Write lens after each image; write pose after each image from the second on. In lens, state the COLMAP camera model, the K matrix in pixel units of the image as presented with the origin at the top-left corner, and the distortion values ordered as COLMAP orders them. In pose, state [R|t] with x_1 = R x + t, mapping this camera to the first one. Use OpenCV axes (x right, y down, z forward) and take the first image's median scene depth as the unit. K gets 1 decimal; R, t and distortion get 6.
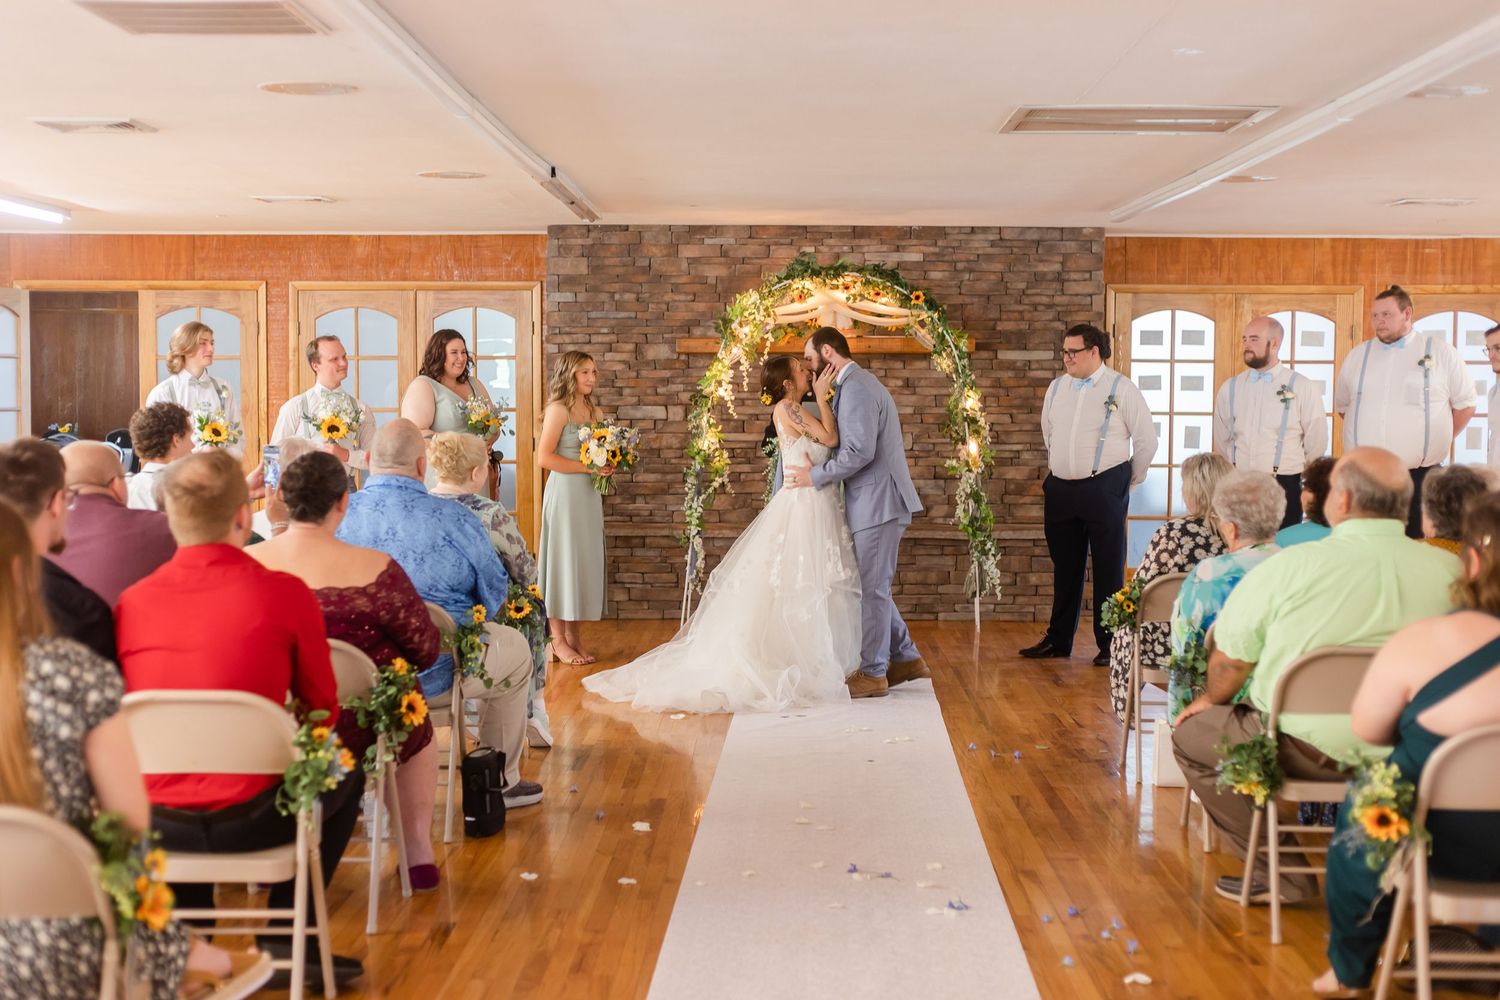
lens RADIAL K [[2108.9, 0, 751.3], [0, 2108.9, 503.5], [0, 0, 1]] dist [0.034277, 0.000000]
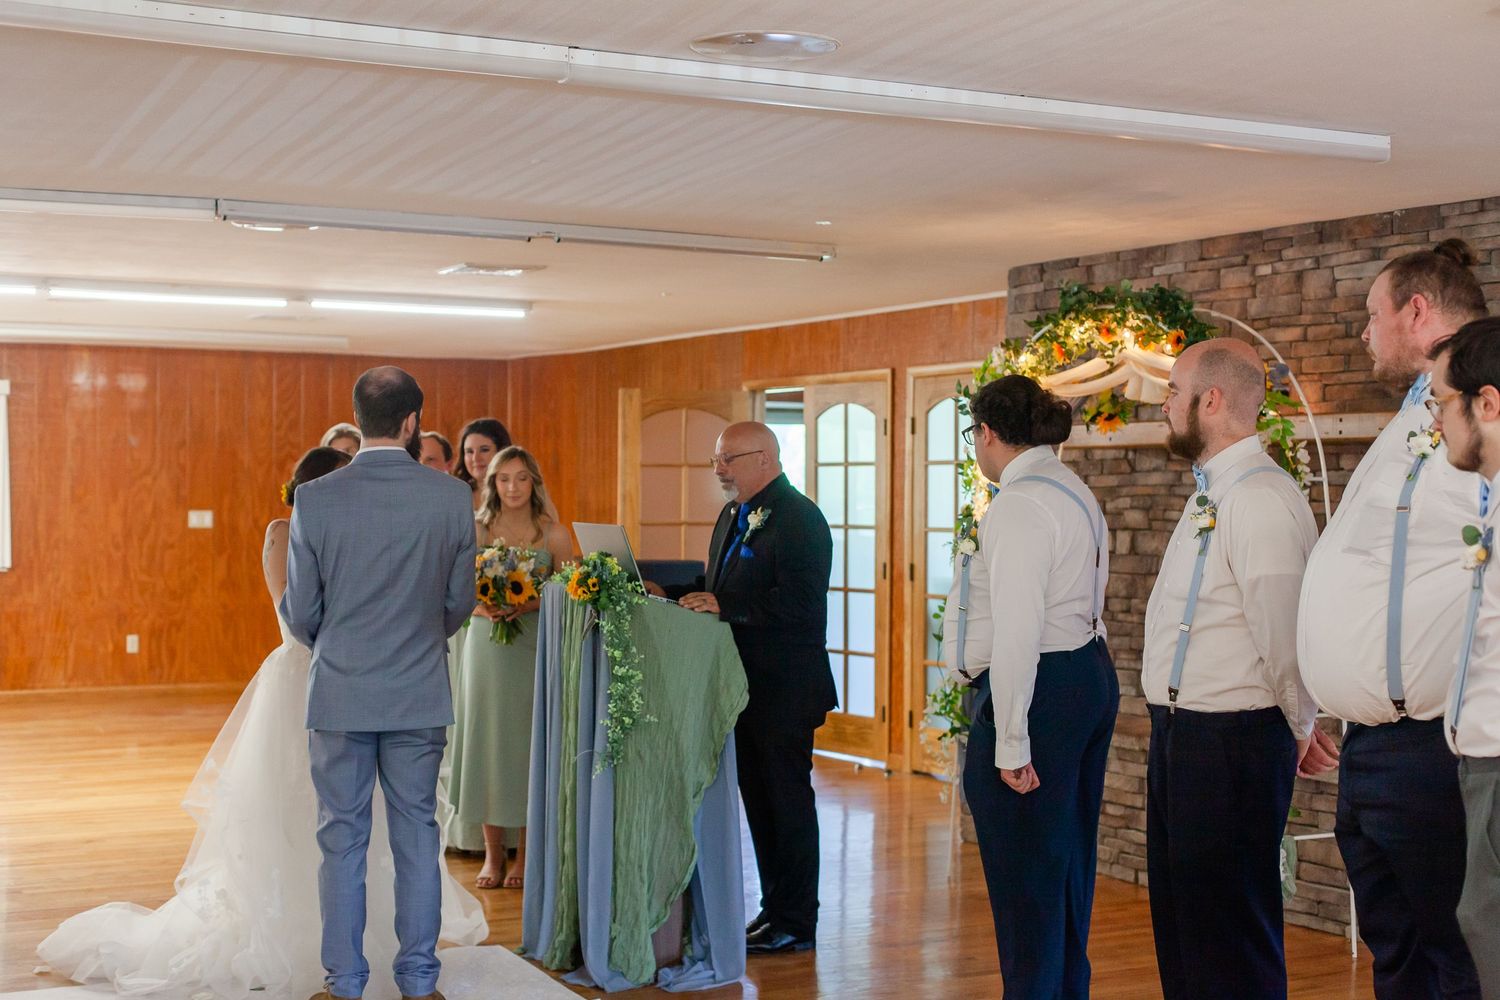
lens RADIAL K [[2181.5, 0, 742.9], [0, 2181.5, 493.7], [0, 0, 1]] dist [0.006113, 0.000000]
pose [[0.483049, 0.000691, -0.875593, 0.499591], [-0.052392, 0.998231, -0.028116, -0.033612], [0.874025, 0.059455, 0.482230, 0.590813]]
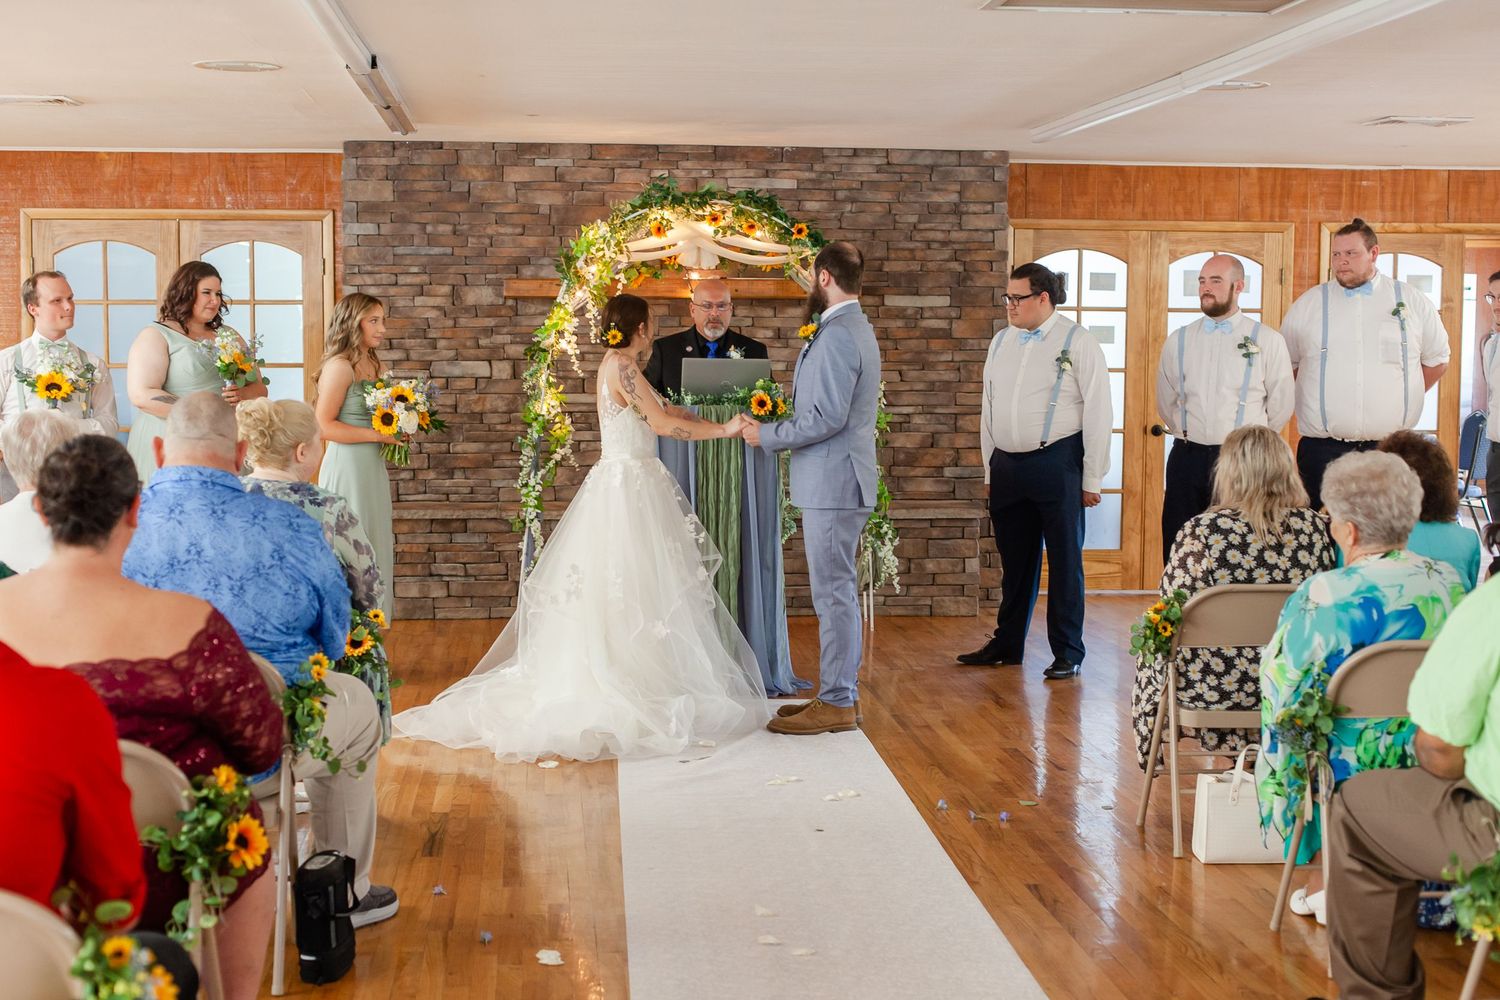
lens RADIAL K [[2181.5, 0, 745.7], [0, 2181.5, 499.0], [0, 0, 1]] dist [0.006113, 0.000000]
pose [[0.994115, -0.006734, 0.108123, -0.034252], [0.004629, 0.999795, 0.019710, -0.008679], [-0.108234, -0.019094, 0.993942, 0.138132]]
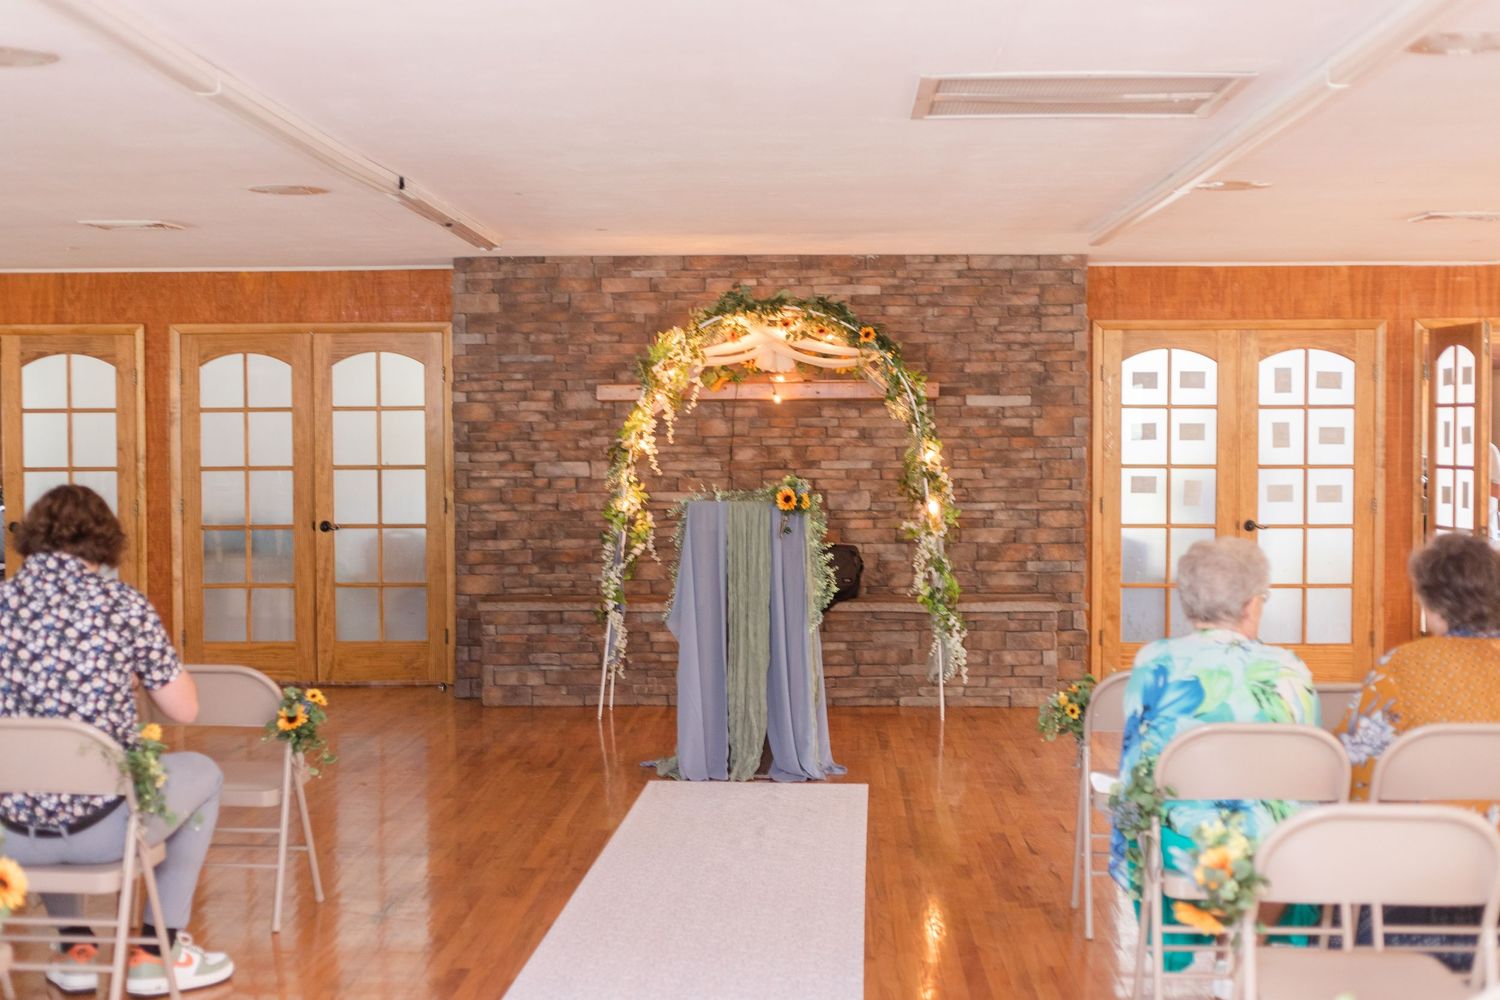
lens RADIAL K [[2108.9, 0, 751.3], [0, 2108.9, 497.4], [0, 0, 1]] dist [0.034277, 0.000000]
pose [[0.999796, -0.006528, -0.019135, 0.044702], [0.005974, 0.999565, -0.028873, -0.005719], [0.019315, 0.028753, 0.999400, 0.127144]]
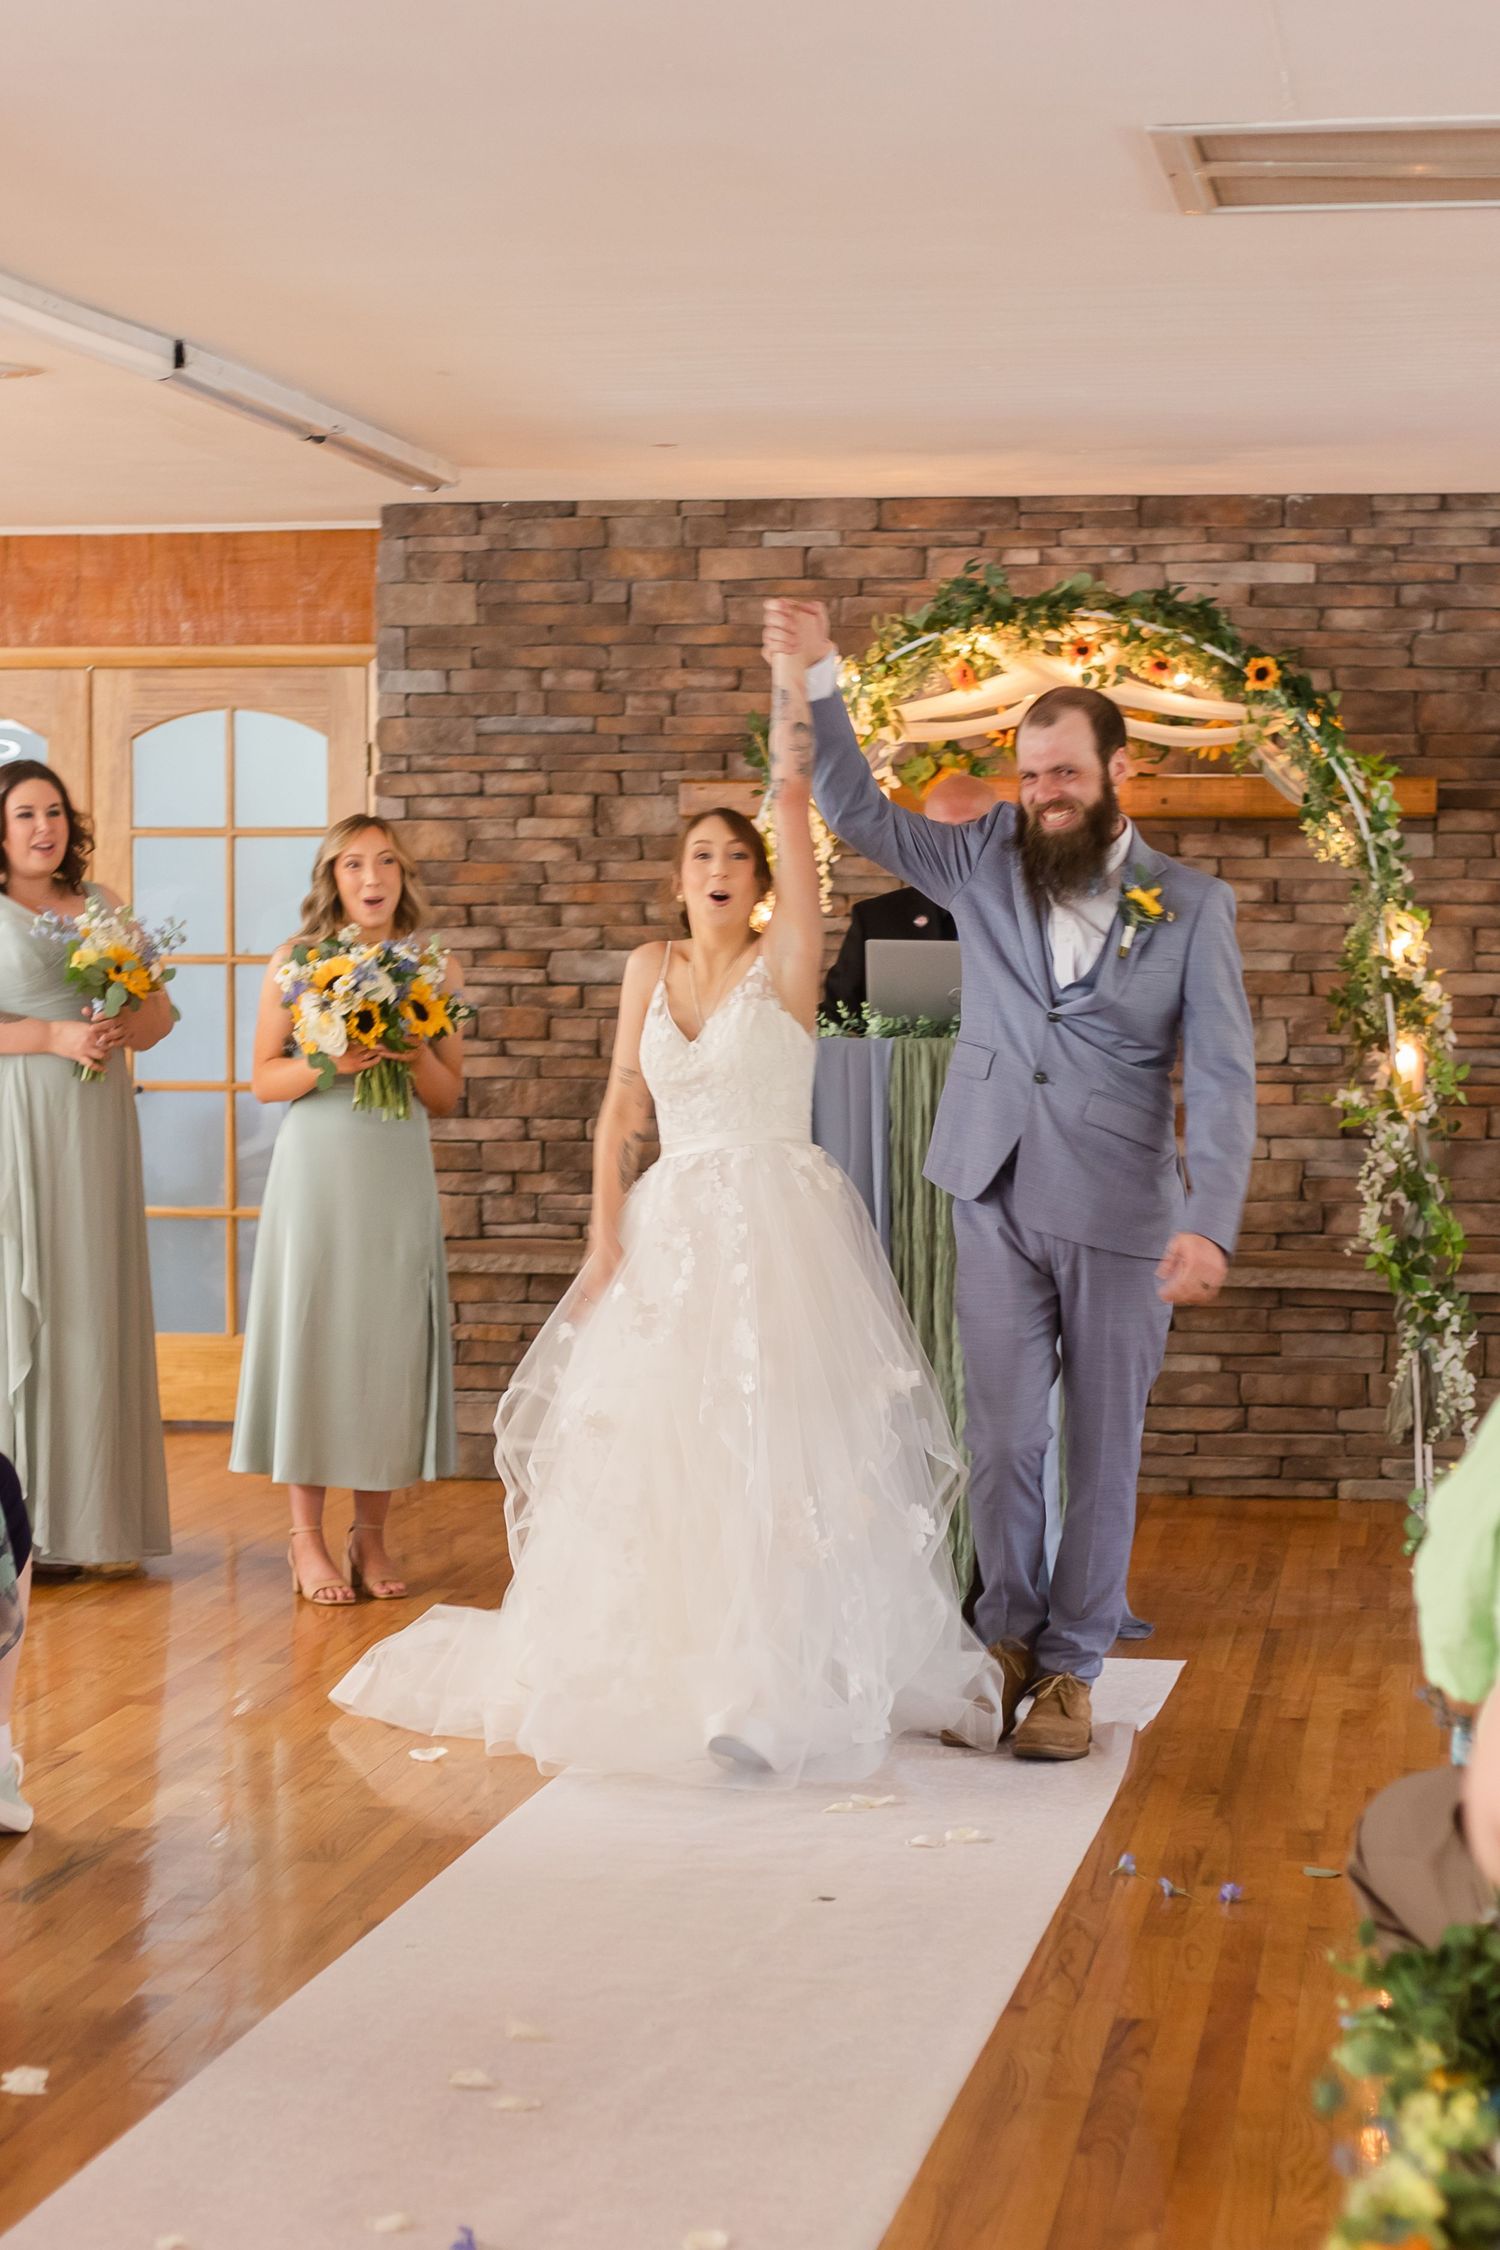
lens RADIAL K [[4831.9, 0, 616.6], [0, 4831.9, 1127.5], [0, 0, 1]] dist [0.026089, 0.000000]
pose [[0.987665, 0.007342, -0.156408, 0.096061], [-0.008949, 0.999914, -0.009574, -0.003766], [0.156325, 0.010855, 0.987646, 0.092425]]
